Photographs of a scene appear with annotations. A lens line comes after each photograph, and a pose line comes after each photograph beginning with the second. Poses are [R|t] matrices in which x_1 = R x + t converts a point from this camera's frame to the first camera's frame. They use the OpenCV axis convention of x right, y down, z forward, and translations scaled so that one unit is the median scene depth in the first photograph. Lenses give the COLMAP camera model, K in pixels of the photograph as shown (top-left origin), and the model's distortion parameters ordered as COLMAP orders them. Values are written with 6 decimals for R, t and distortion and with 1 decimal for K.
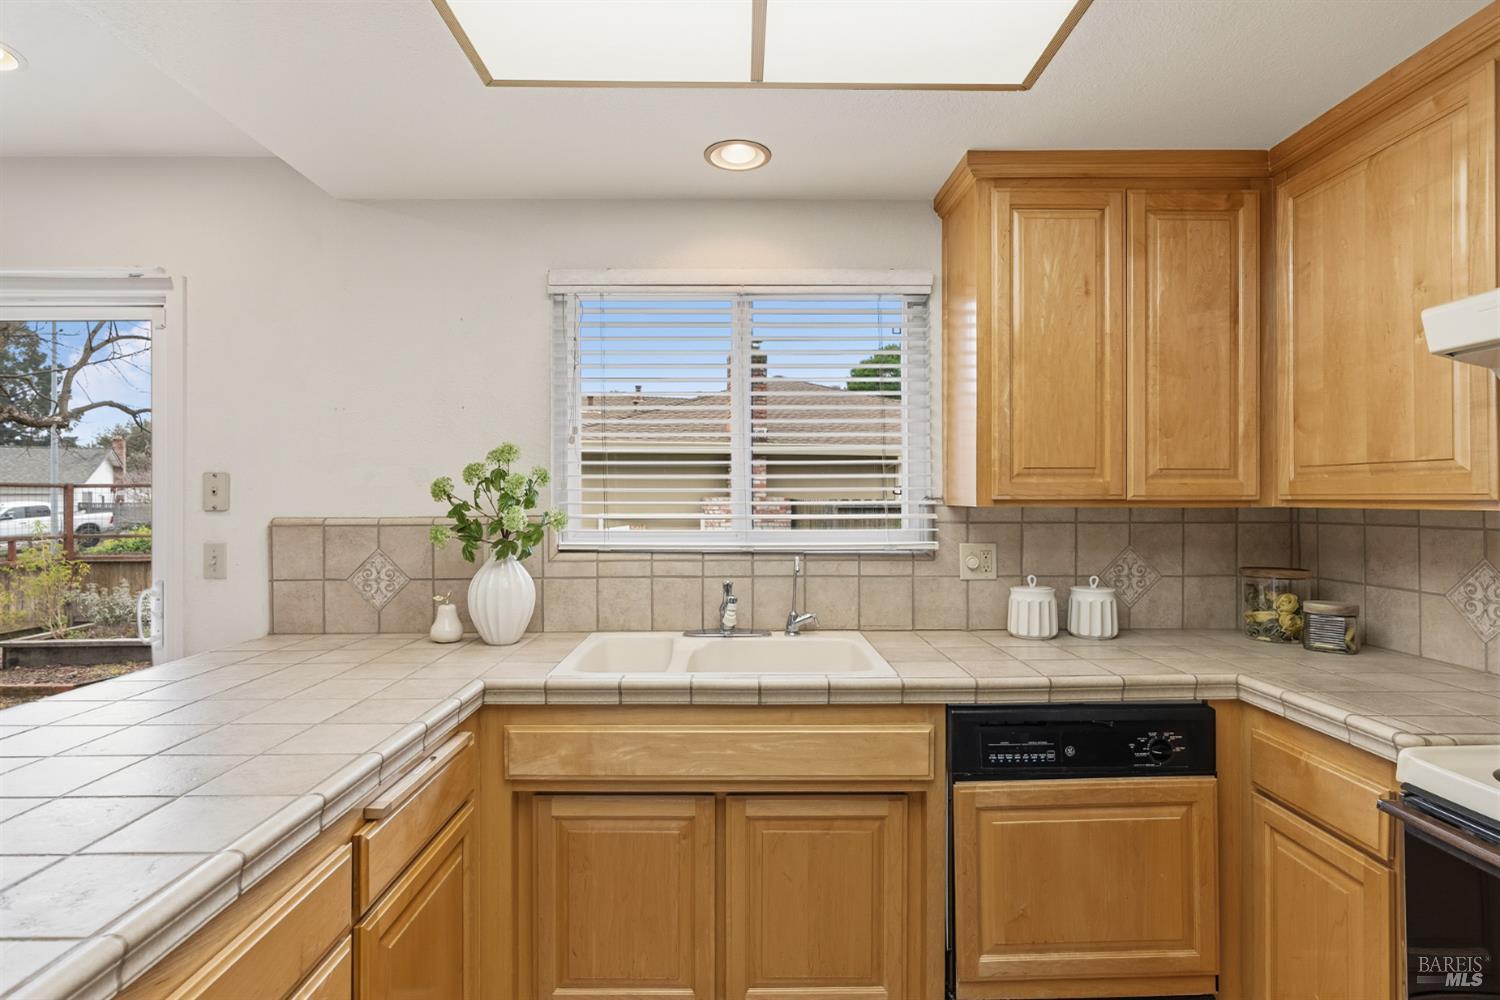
lens RADIAL K [[748.1, 0, 746.0], [0, 748.1, 500.0], [0, 0, 1]] dist [-0.004462, 0.001696]
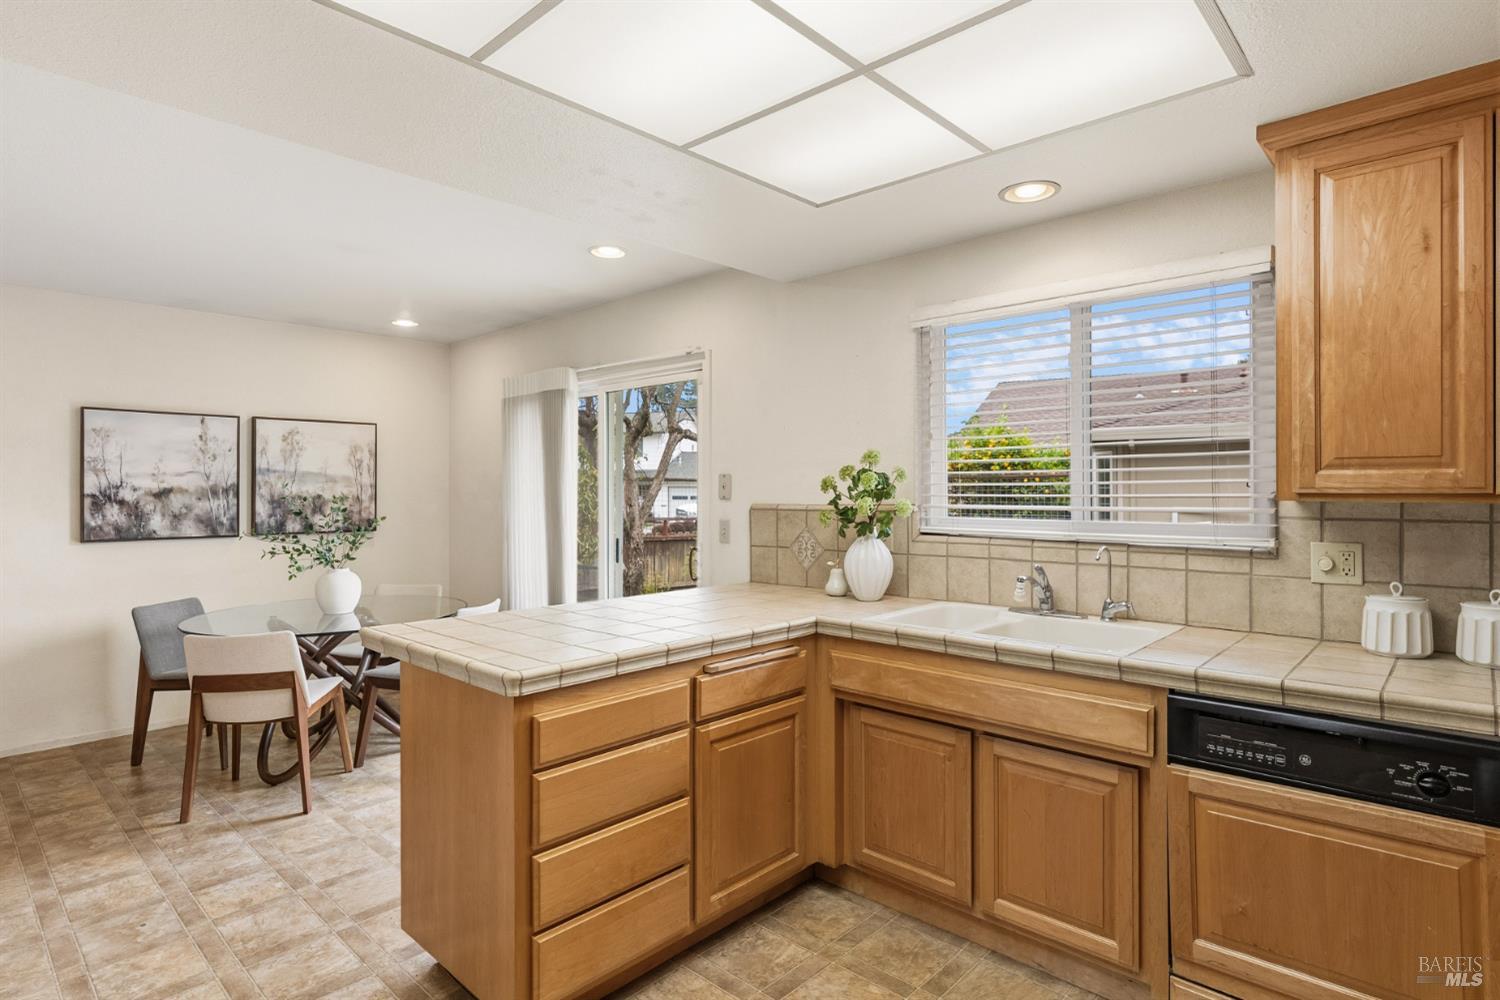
lens RADIAL K [[792.2, 0, 748.0], [0, 792.2, 492.2], [0, 0, 1]] dist [0.005716, 0.001616]
pose [[0.726608, 0.002030, -0.687049, 0.516356], [-0.000792, 0.999997, 0.002116, -0.003459], [0.687052, -0.000993, 0.726608, -0.180794]]
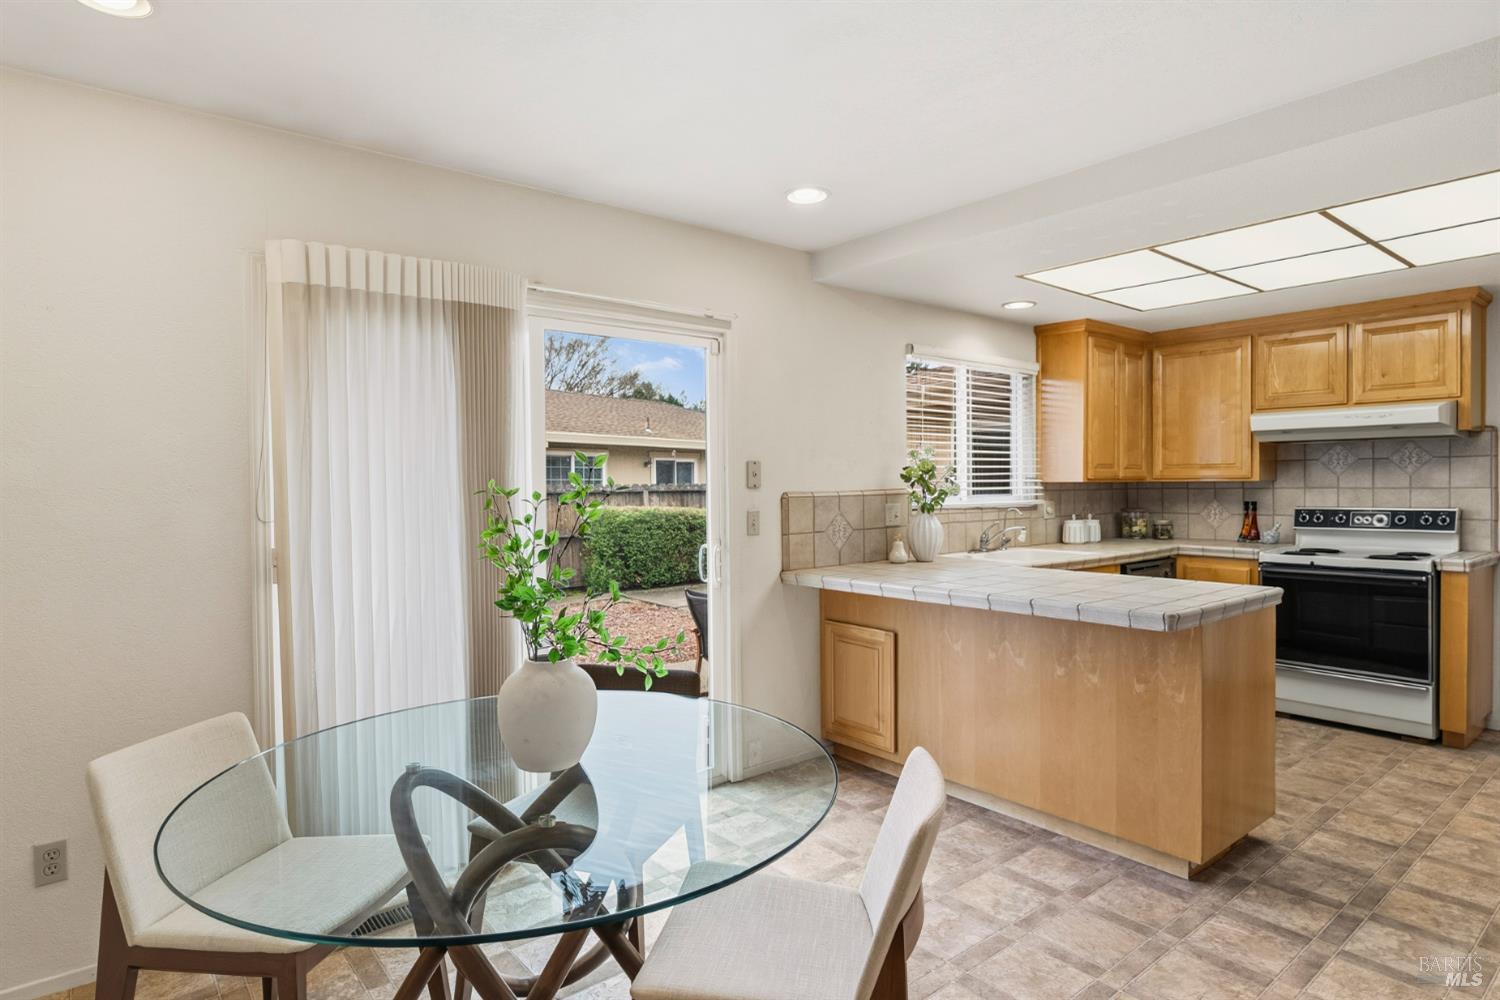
lens RADIAL K [[806.0, 0, 755.0], [0, 806.0, 489.5], [0, 0, 1]] dist [-0.001235, 0.000572]
pose [[0.779643, -0.010801, 0.626131, -1.921606], [0.008493, 0.999942, 0.006675, 0.007802], [-0.626167, 0.000114, 0.779689, -0.233381]]
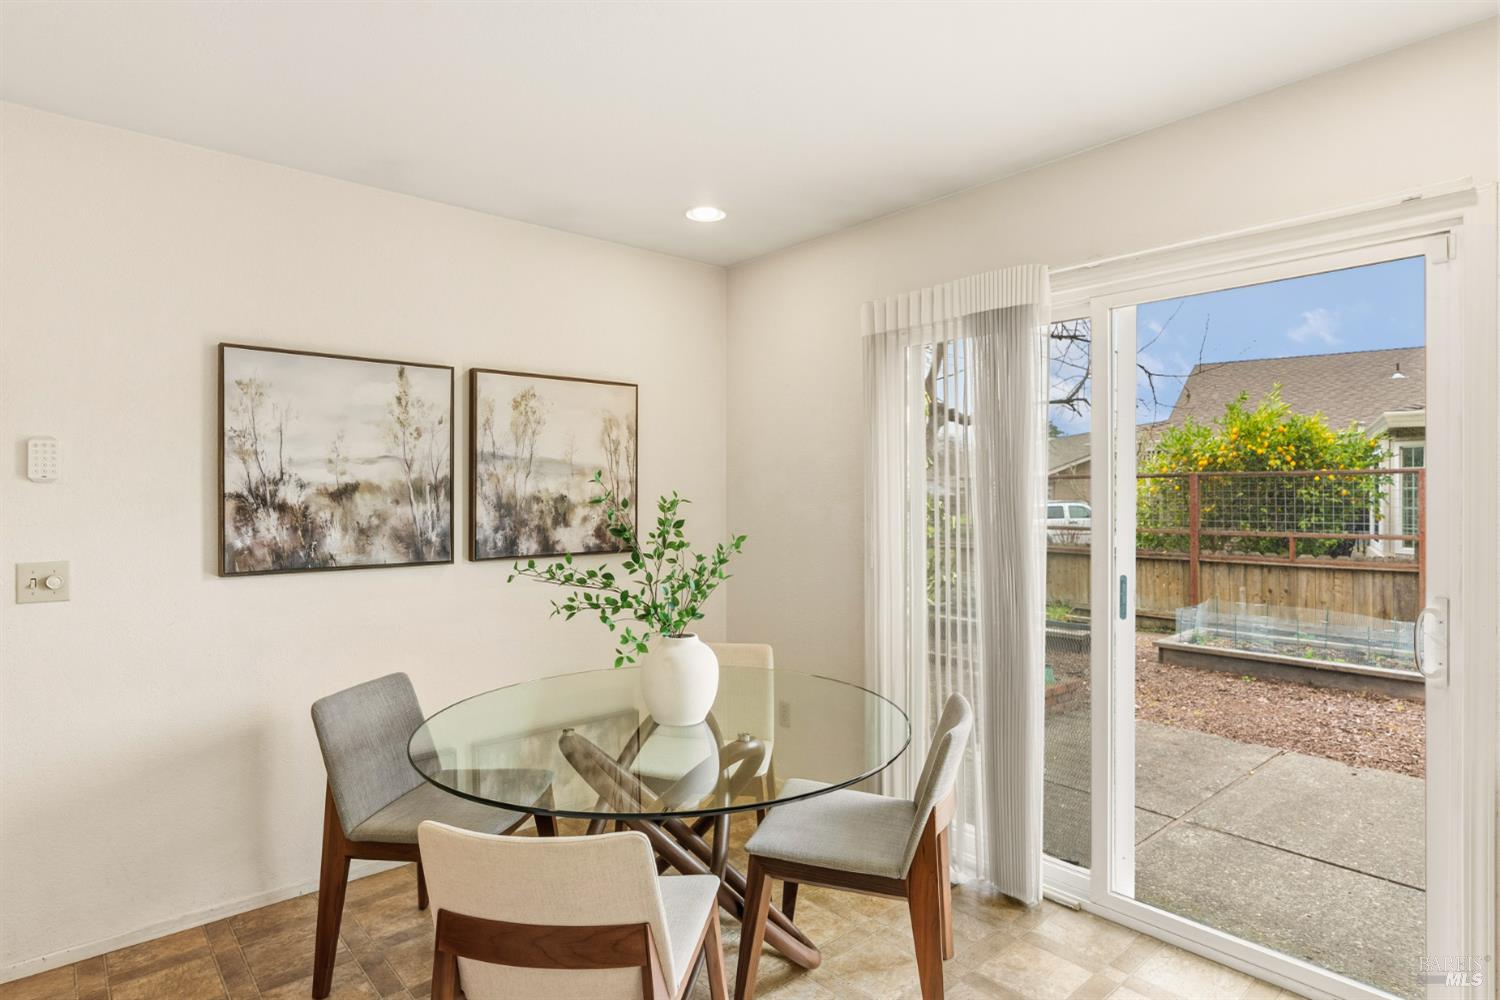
lens RADIAL K [[806.0, 0, 752.2], [0, 806.0, 499.1], [0, 0, 1]] dist [-0.001235, 0.000572]
pose [[0.661161, 0.008874, -0.750192, -0.734886], [-0.002214, 0.999949, 0.009877, 0.002106], [0.750241, -0.004870, 0.661147, -0.068713]]
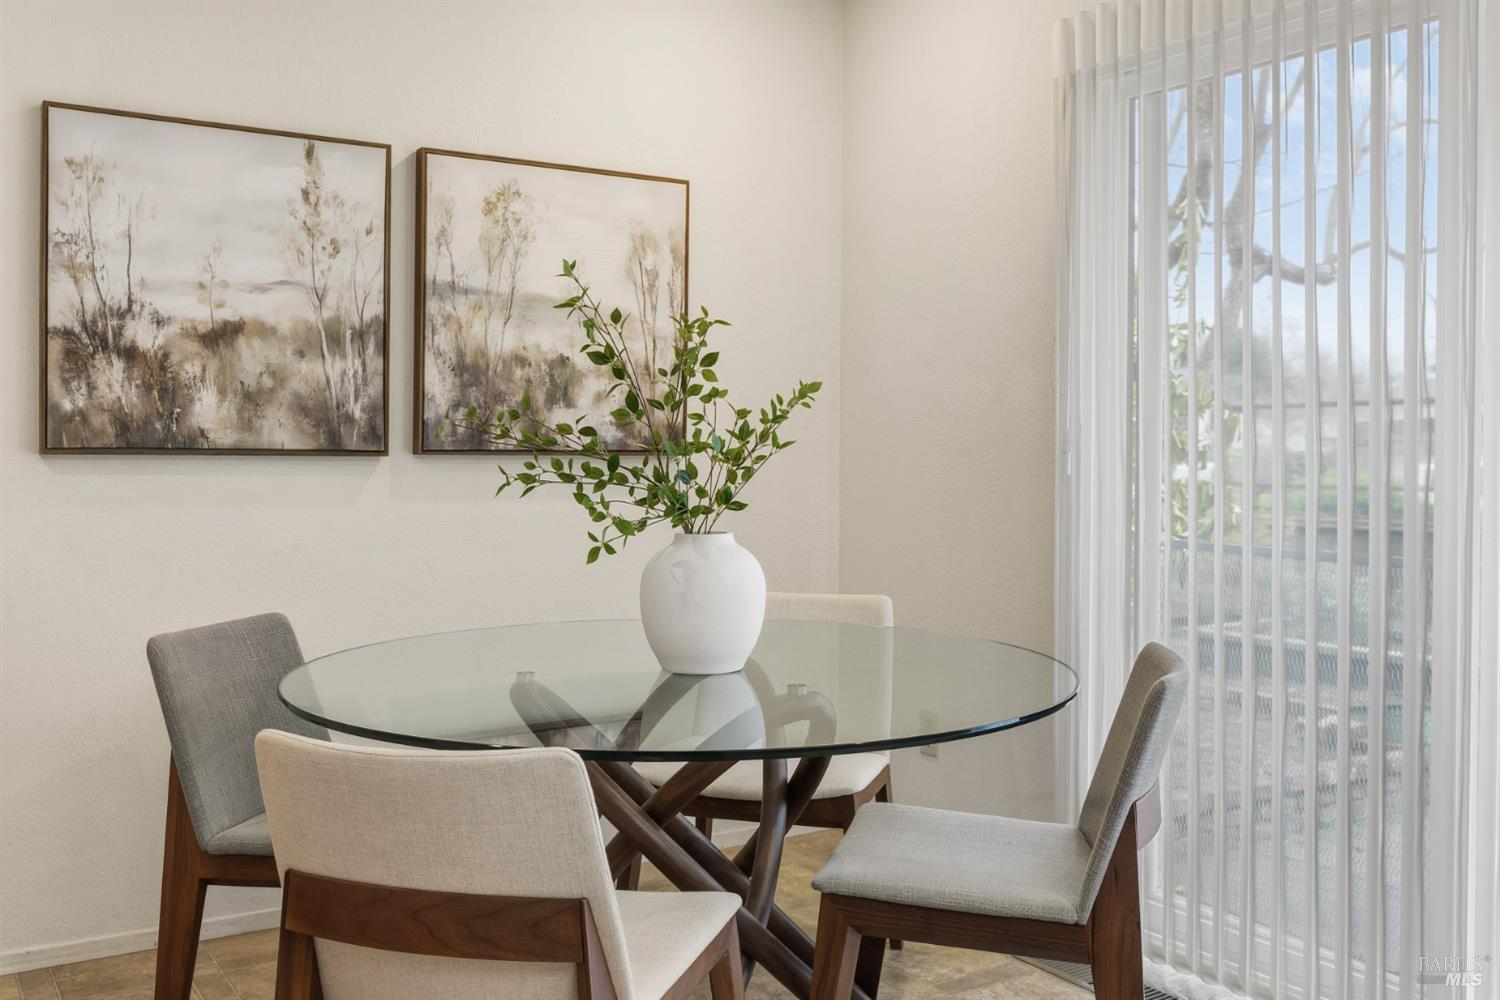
lens RADIAL K [[1392.9, 0, 766.5], [0, 1392.9, 478.1], [0, 0, 1]] dist [-0.010402, 0.000000]
pose [[0.541609, 0.016235, -0.840474, -0.607957], [-0.008092, 0.999868, 0.014099, 0.134823], [0.840591, -0.000835, 0.541669, -0.009827]]
